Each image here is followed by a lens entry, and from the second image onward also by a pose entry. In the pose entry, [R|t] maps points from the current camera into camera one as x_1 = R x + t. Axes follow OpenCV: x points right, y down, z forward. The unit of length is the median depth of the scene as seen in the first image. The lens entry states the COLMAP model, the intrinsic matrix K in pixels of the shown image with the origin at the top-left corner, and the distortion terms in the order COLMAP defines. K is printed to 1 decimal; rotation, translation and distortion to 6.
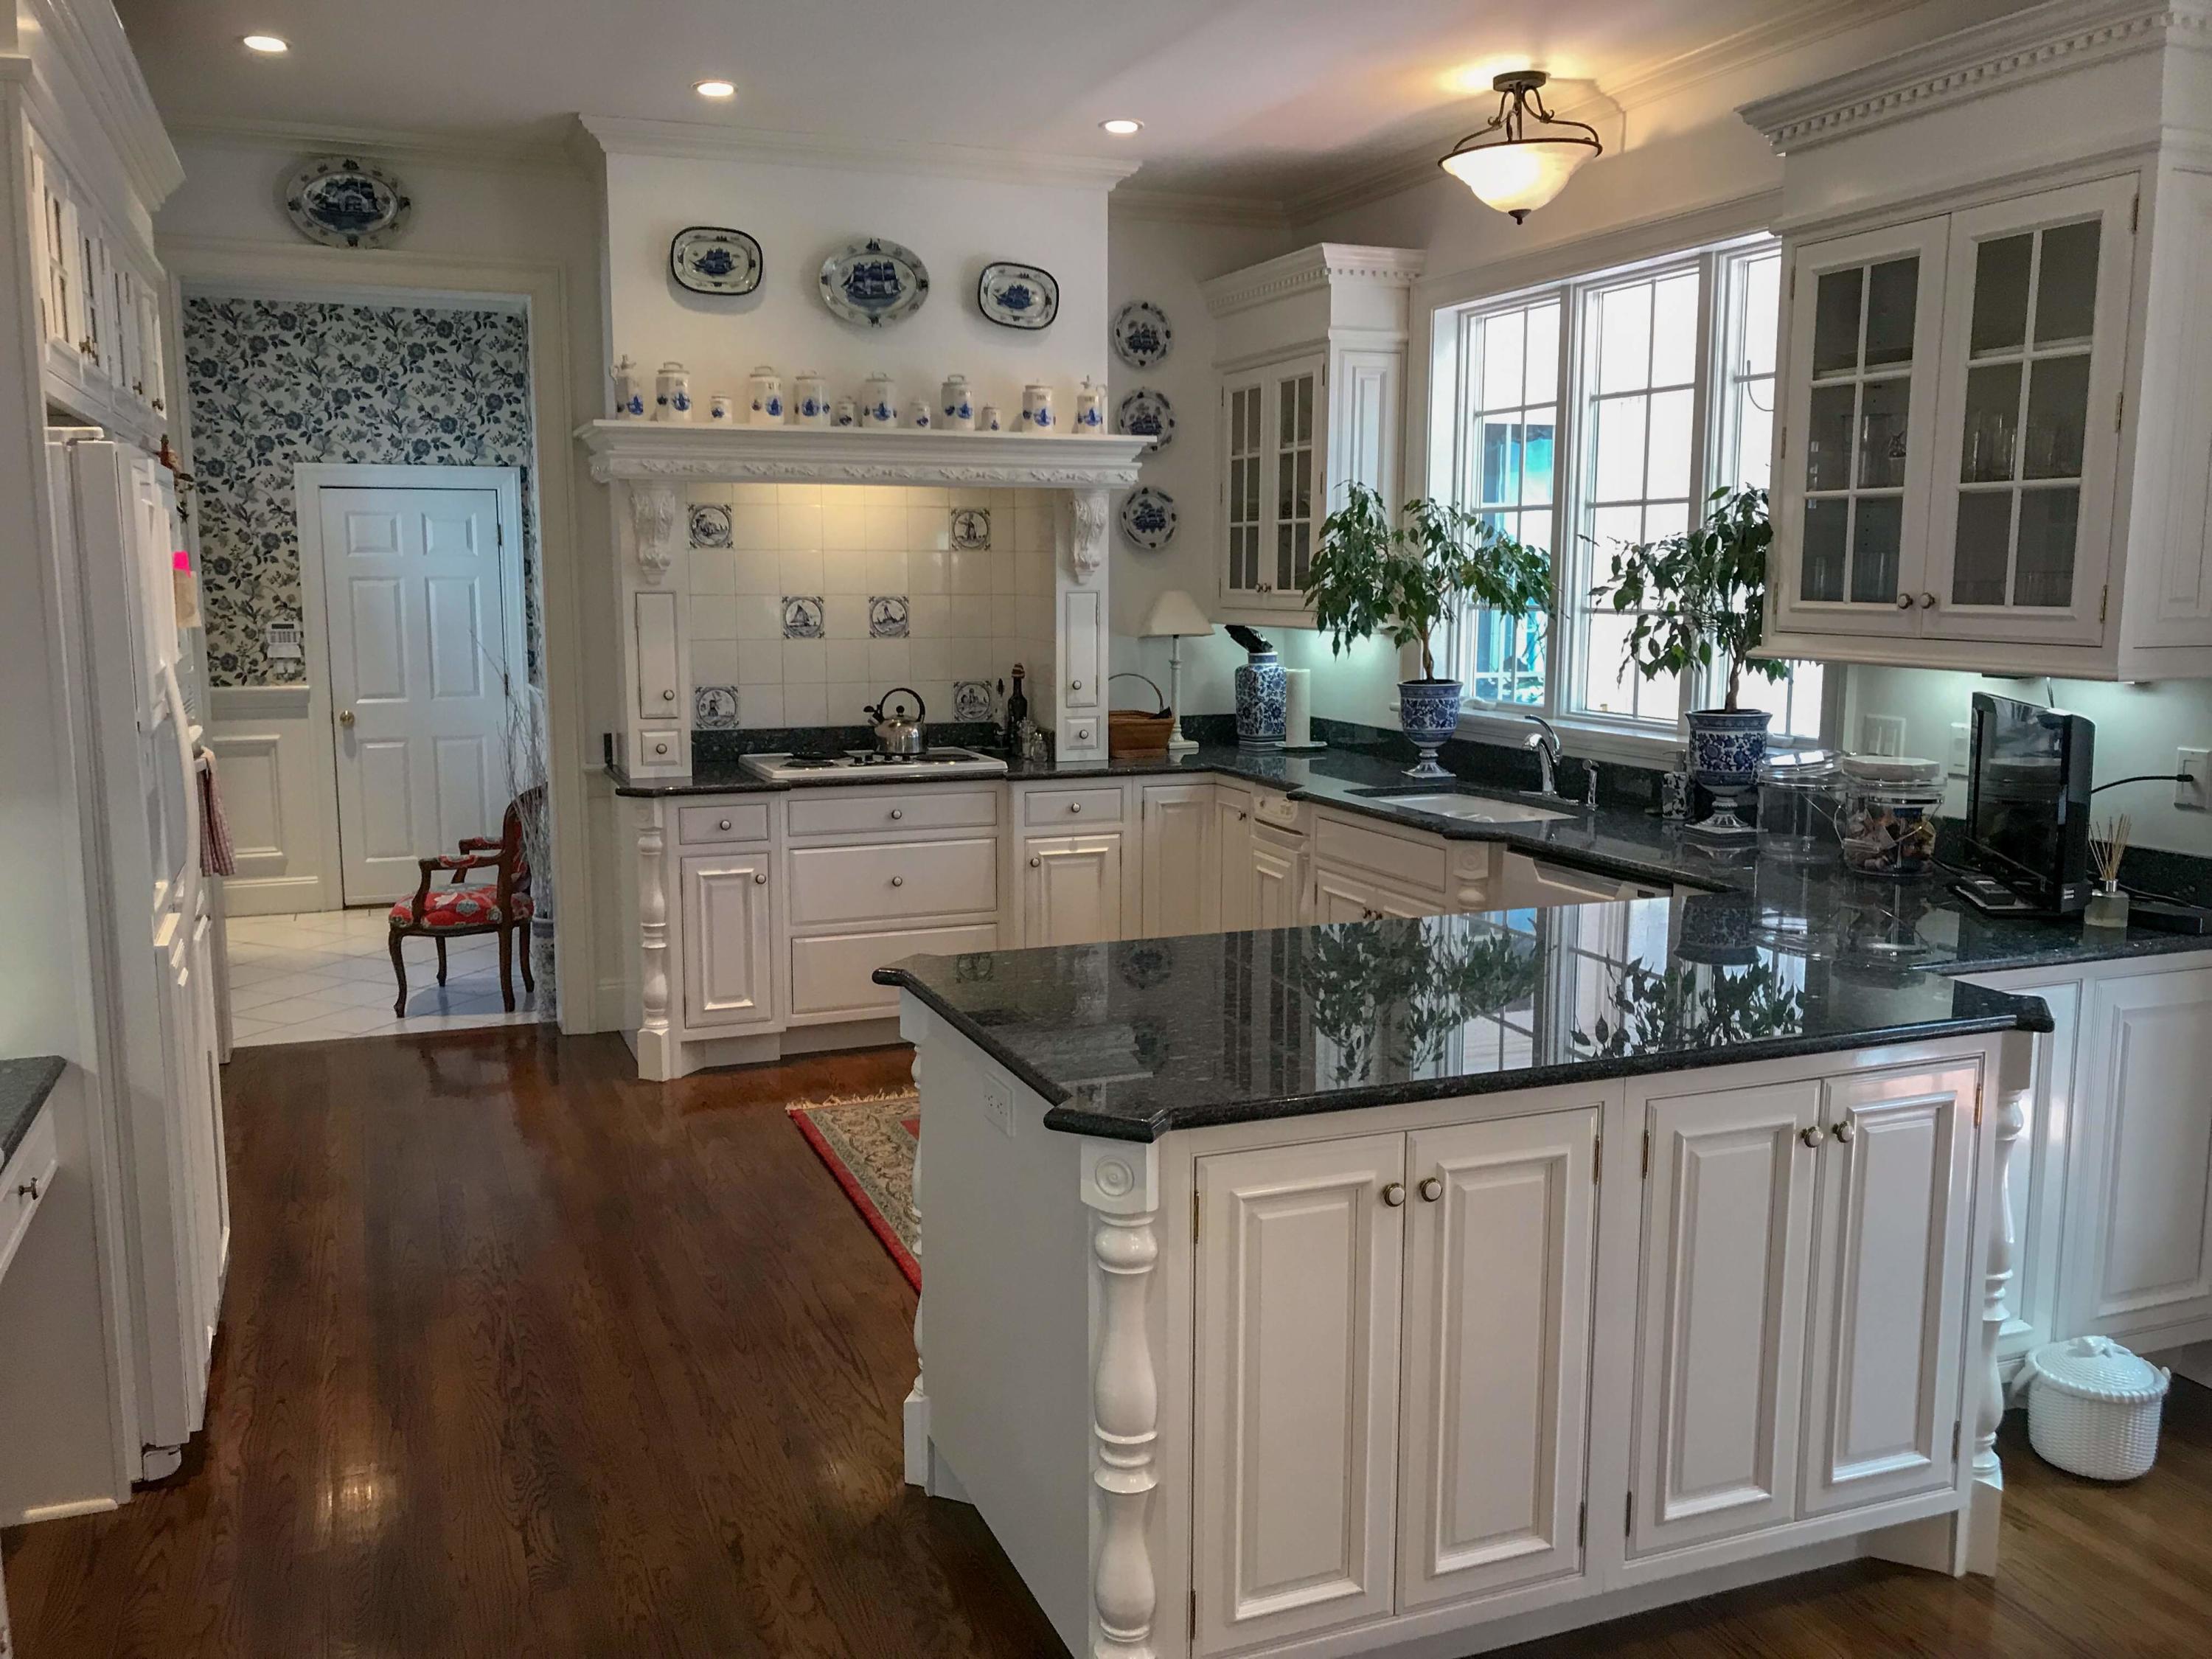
lens RADIAL K [[1822.4, 0, 1090.0], [0, 1822.4, 841.6], [0, 0, 1]] dist [0.002628, -0.010810]
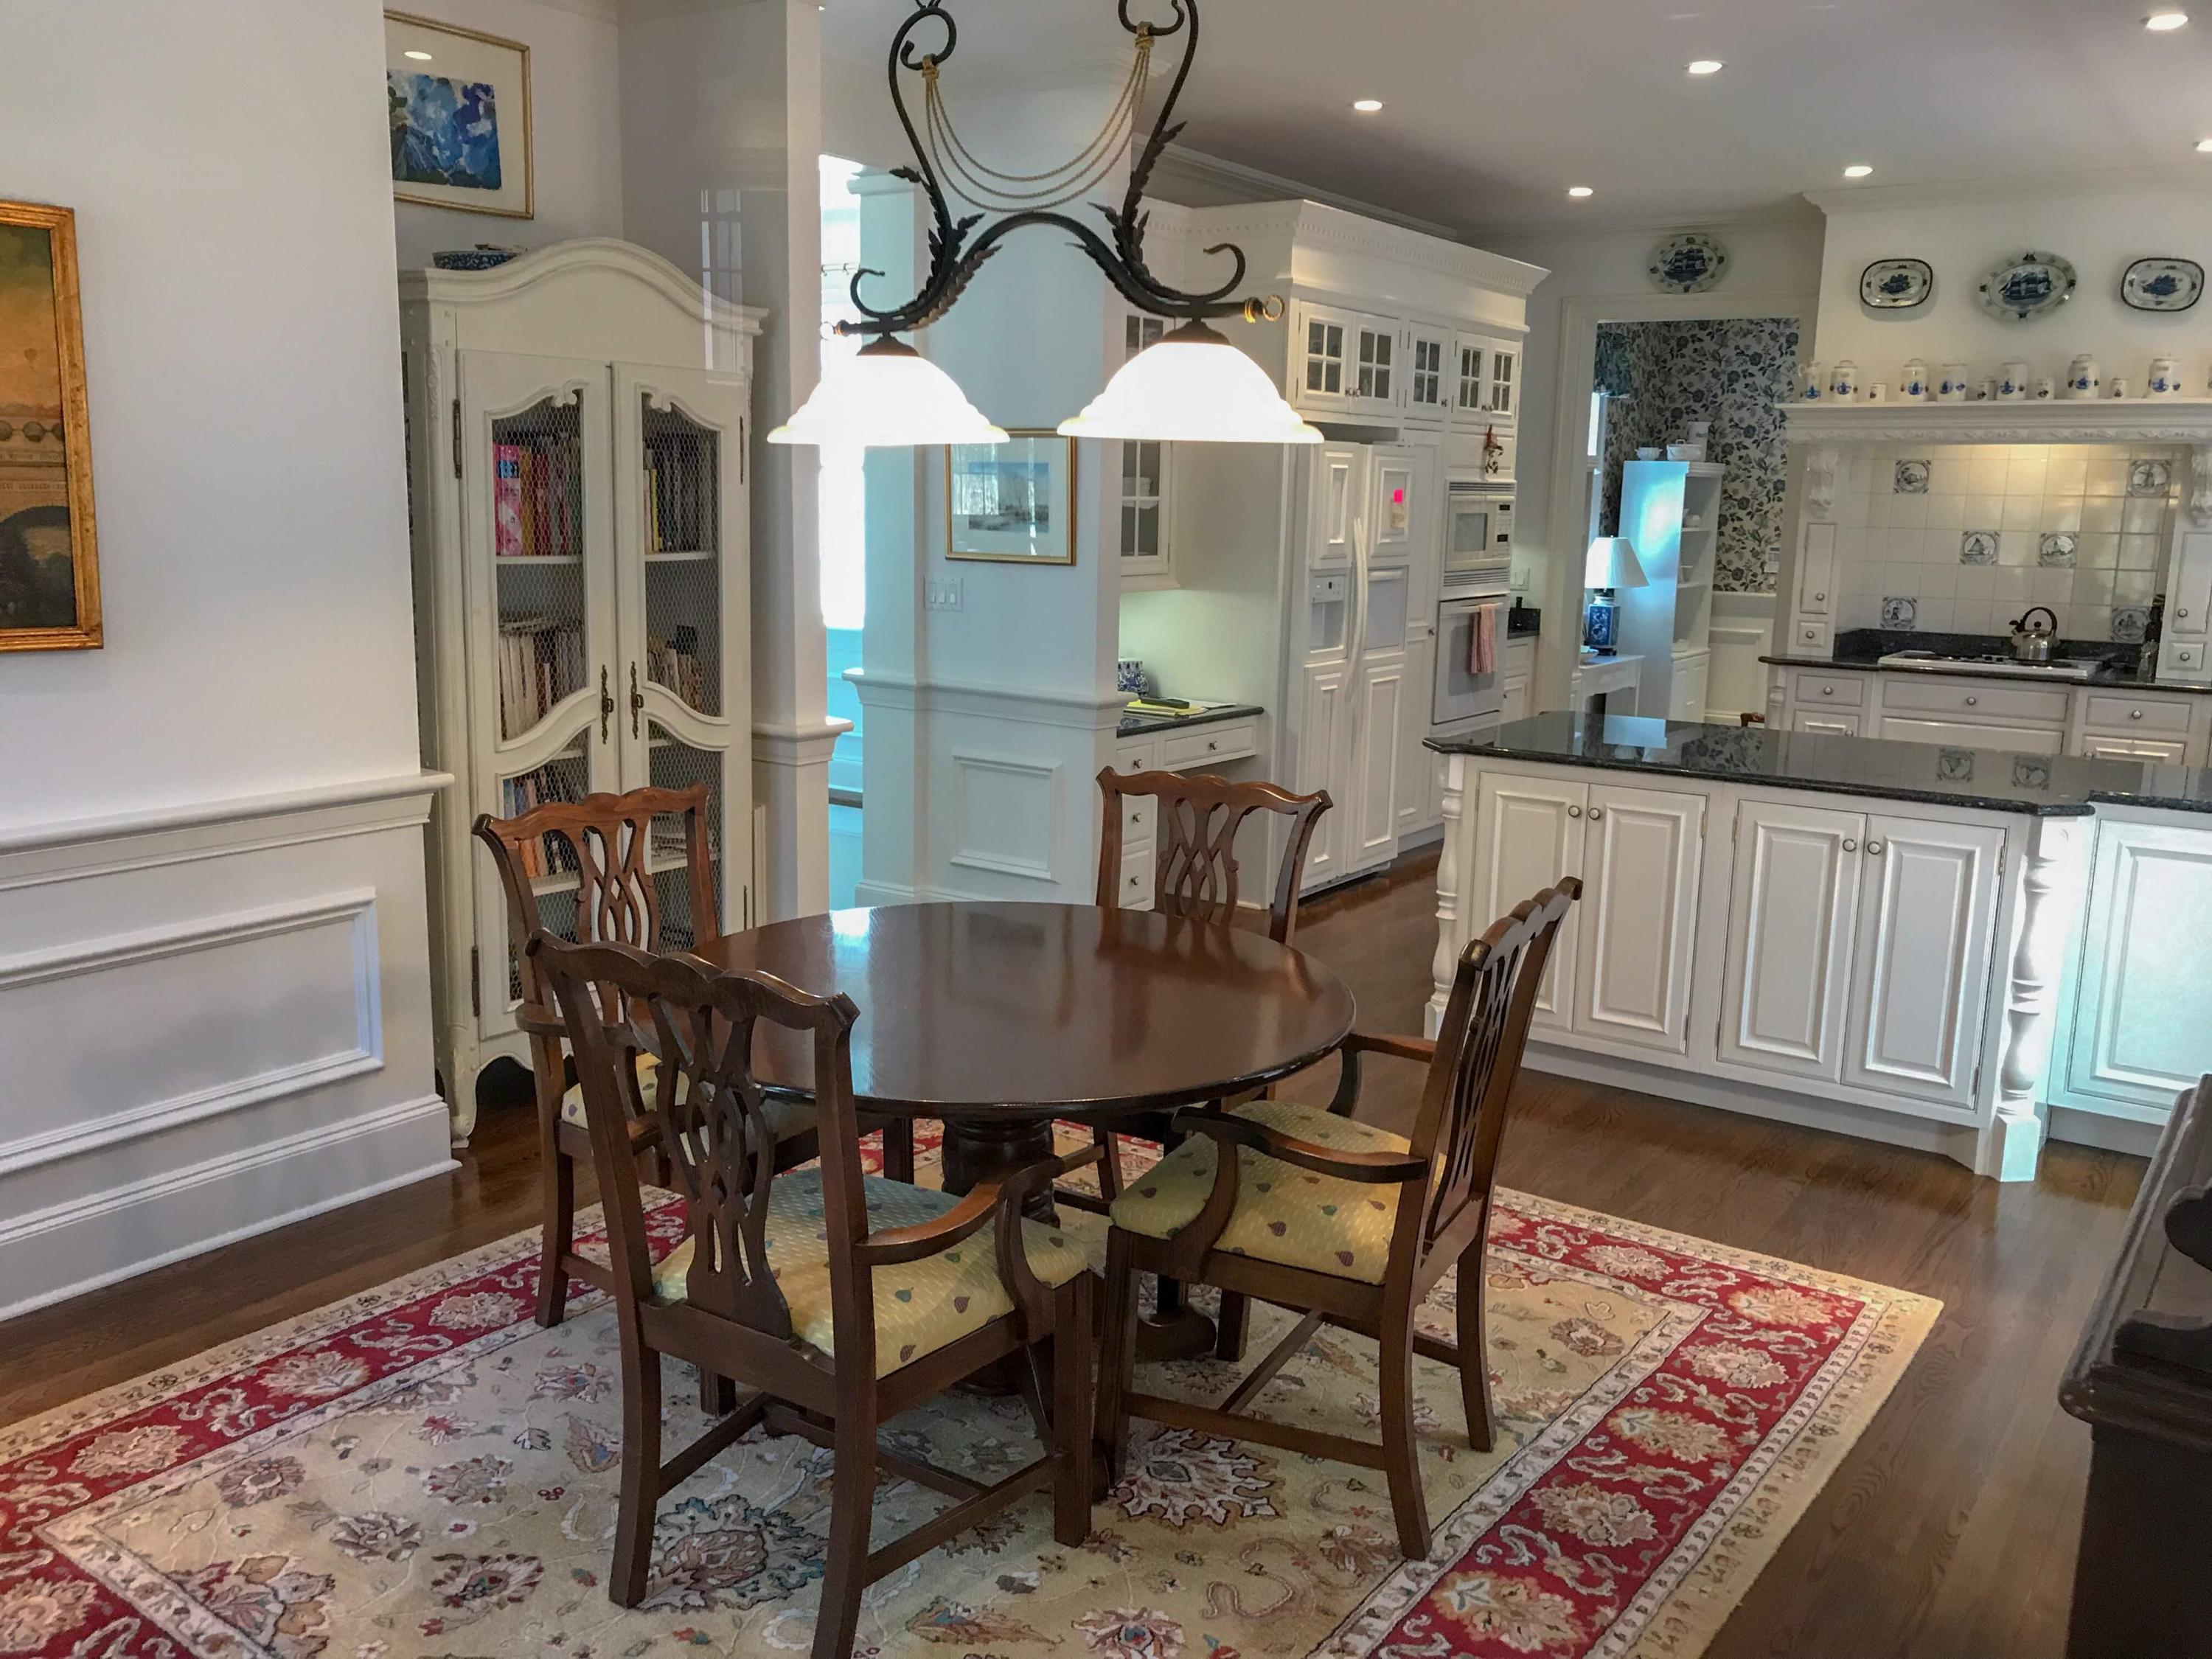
lens RADIAL K [[1822.4, 0, 1084.6], [0, 1822.4, 844.2], [0, 0, 1]] dist [0.002628, -0.010810]
pose [[0.545676, 0.167211, -0.821145, 0.420140], [-0.141223, 0.984225, 0.106572, 0.024510], [0.826011, 0.057811, 0.560682, -0.161249]]
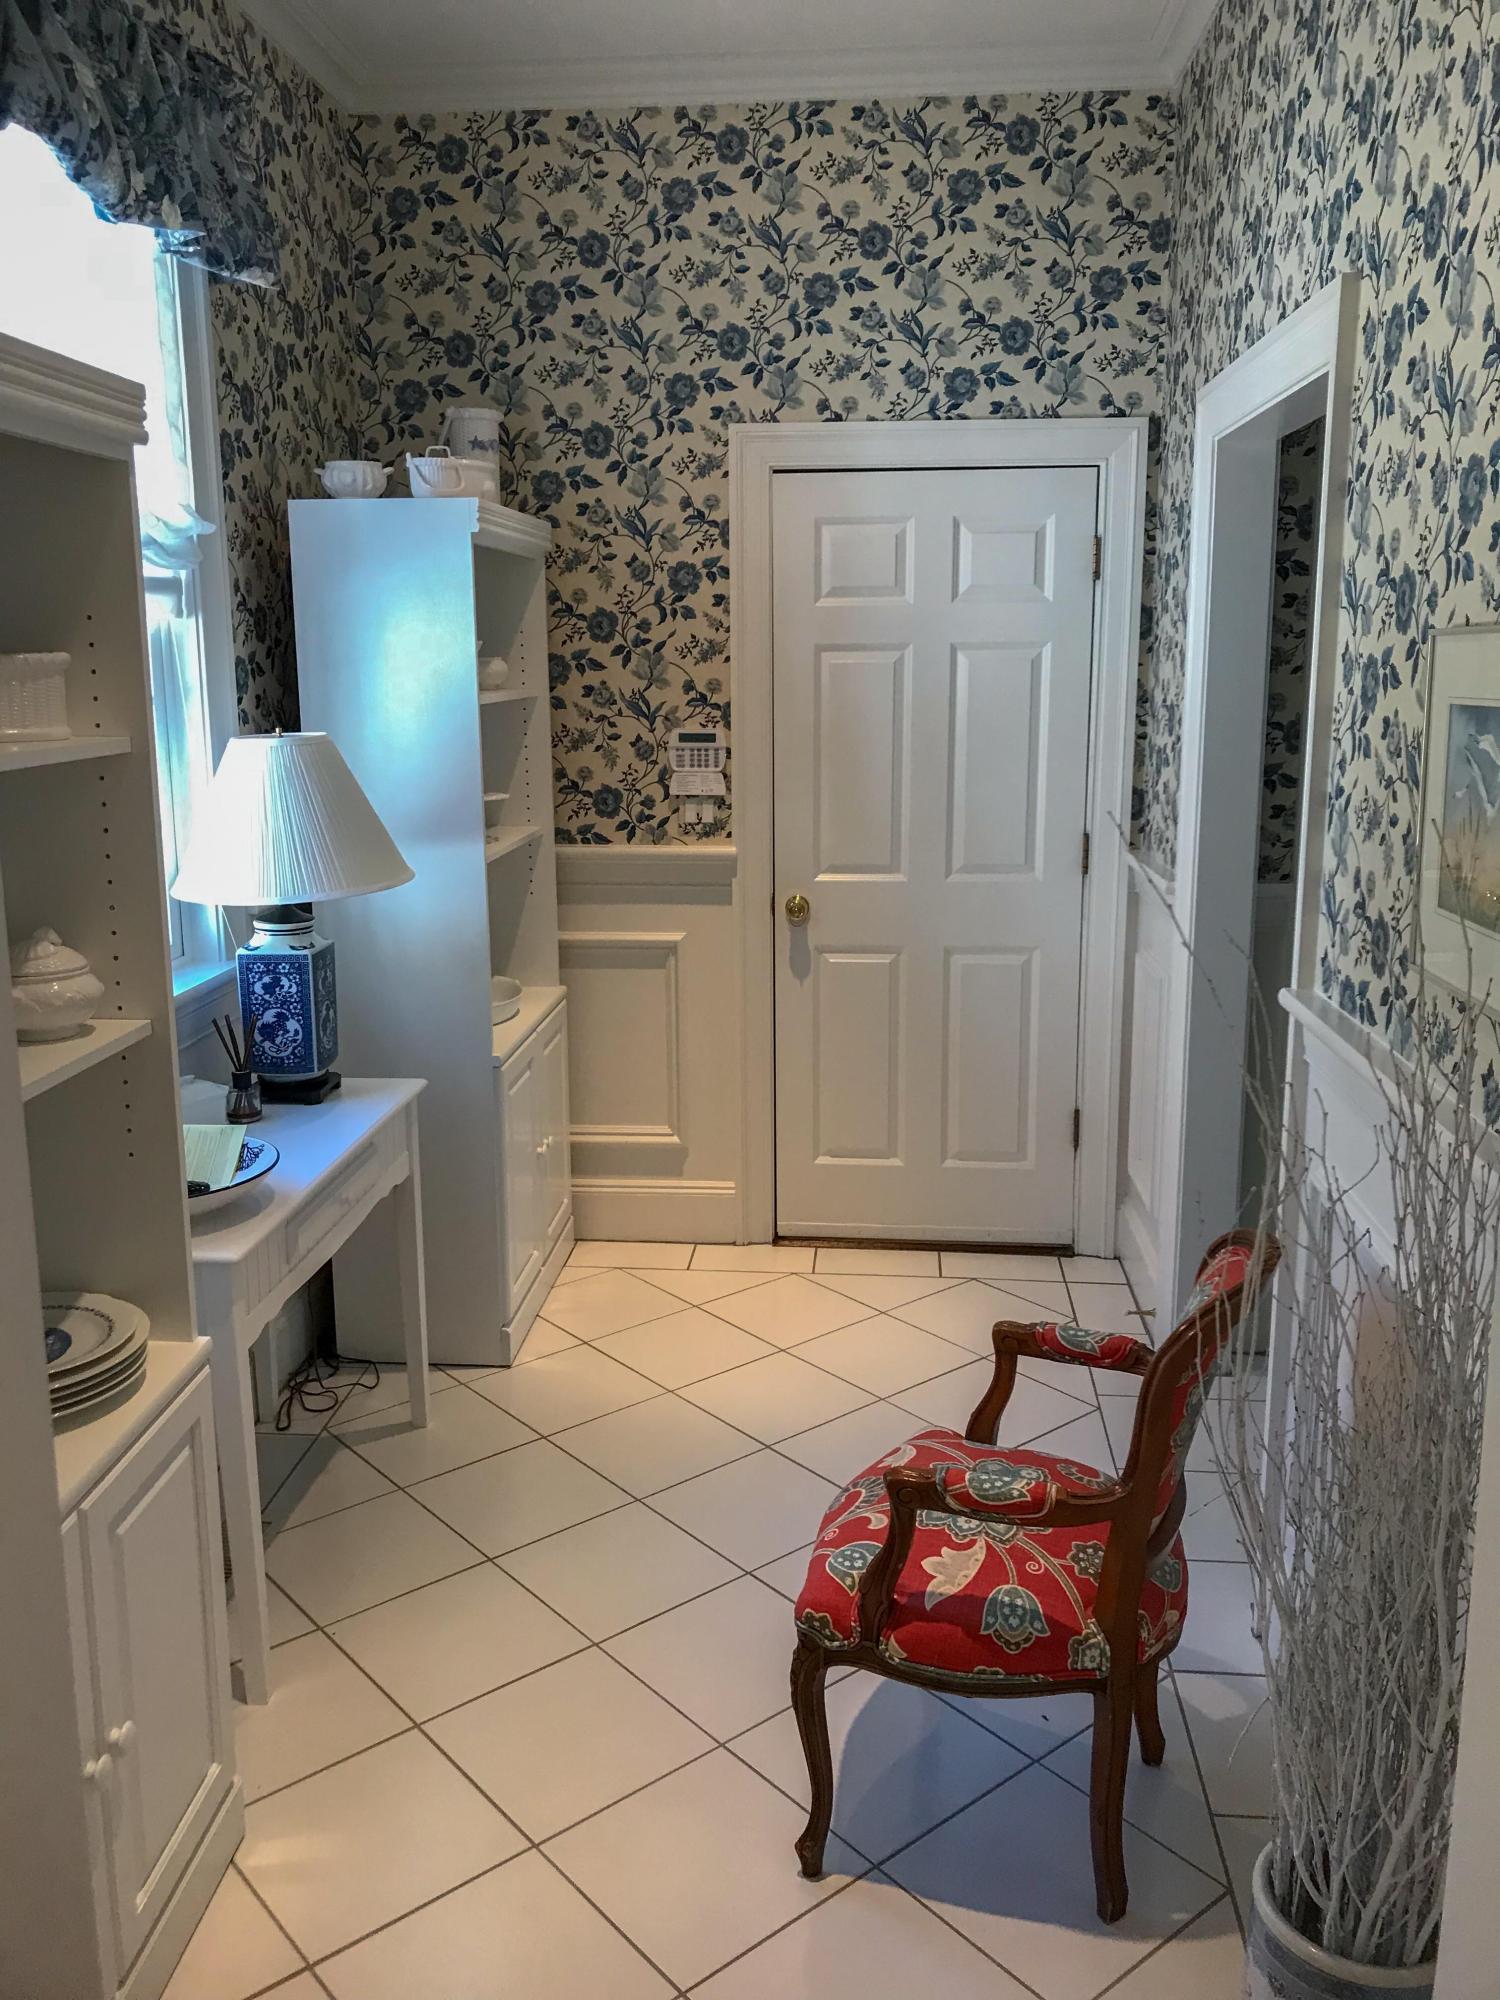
lens RADIAL K [[1647.8, 0, 759.7], [0, 1647.8, 1003.3], [0, 0, 1]] dist [0.002628, -0.010810]
pose [[0.898280, 0.085340, -0.431057, -0.209811], [-0.057988, 0.995403, 0.076228, -0.078579], [0.435581, -0.043478, 0.899099, 0.569144]]
